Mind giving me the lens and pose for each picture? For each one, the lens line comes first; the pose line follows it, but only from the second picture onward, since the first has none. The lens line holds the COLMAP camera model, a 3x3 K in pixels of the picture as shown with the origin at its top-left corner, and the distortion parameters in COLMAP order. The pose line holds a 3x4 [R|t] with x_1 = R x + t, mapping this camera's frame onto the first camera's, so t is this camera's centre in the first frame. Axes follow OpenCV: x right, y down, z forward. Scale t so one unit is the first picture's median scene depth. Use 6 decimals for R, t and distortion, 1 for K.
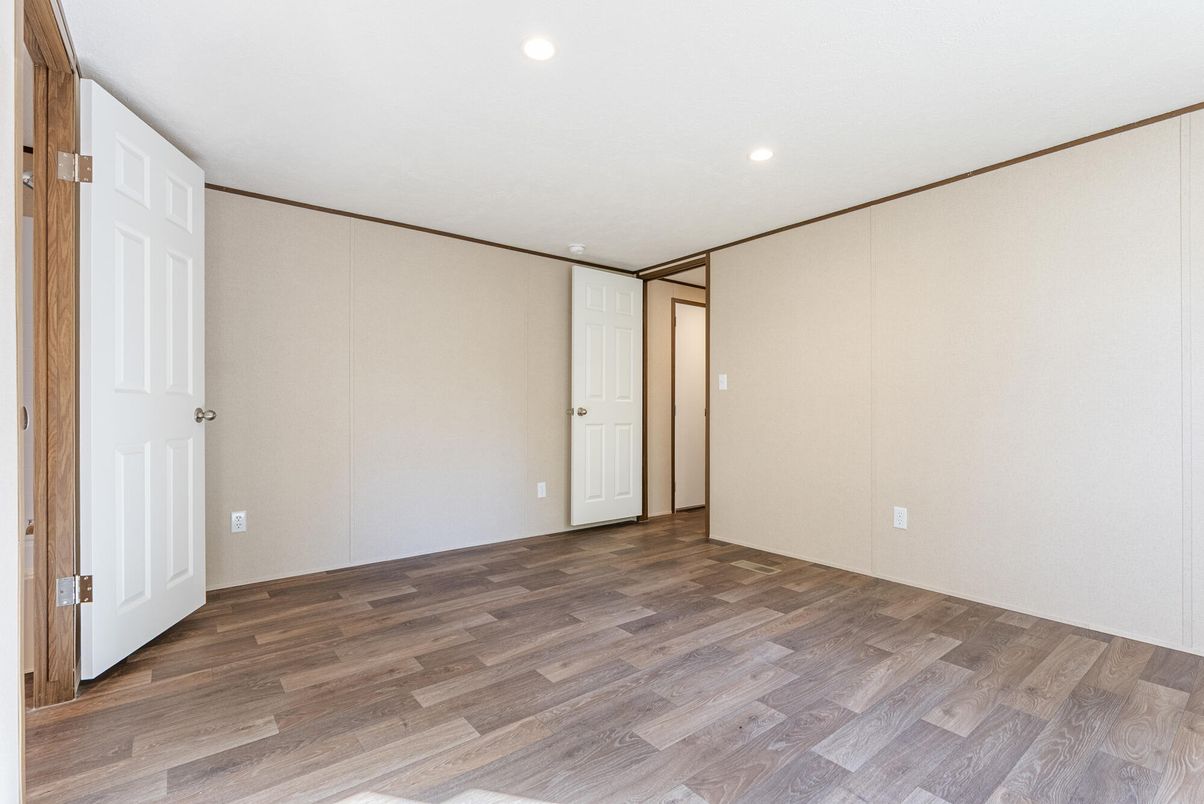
lens RADIAL K [[545.9, 0, 613.1], [0, 545.9, 409.3], [0, 0, 1]] dist [-0.002828, -0.001739]
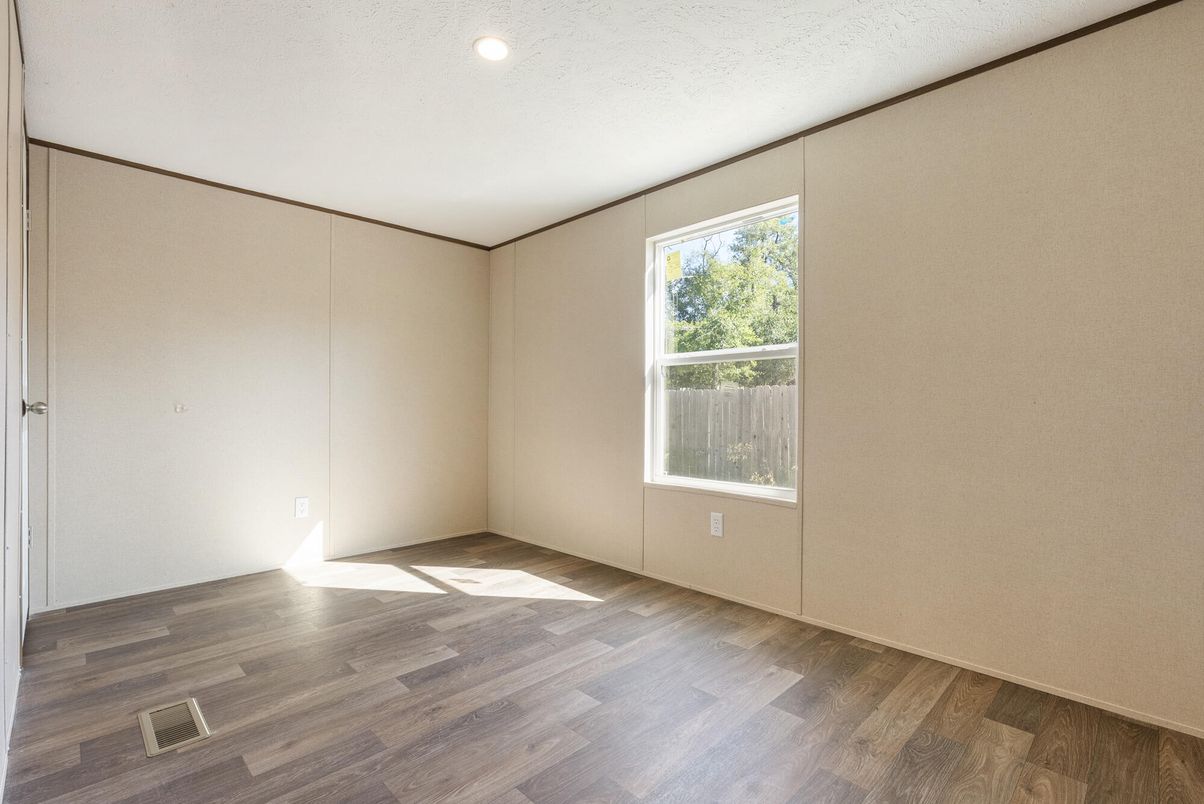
lens RADIAL K [[545.9, 0, 617.0], [0, 545.9, 414.6], [0, 0, 1]] dist [-0.002828, -0.001739]
pose [[0.993079, 0.001106, 0.117441, 0.258756], [-0.003098, 0.999854, 0.016784, -0.002379], [-0.117405, -0.017031, 0.992938, 0.192898]]
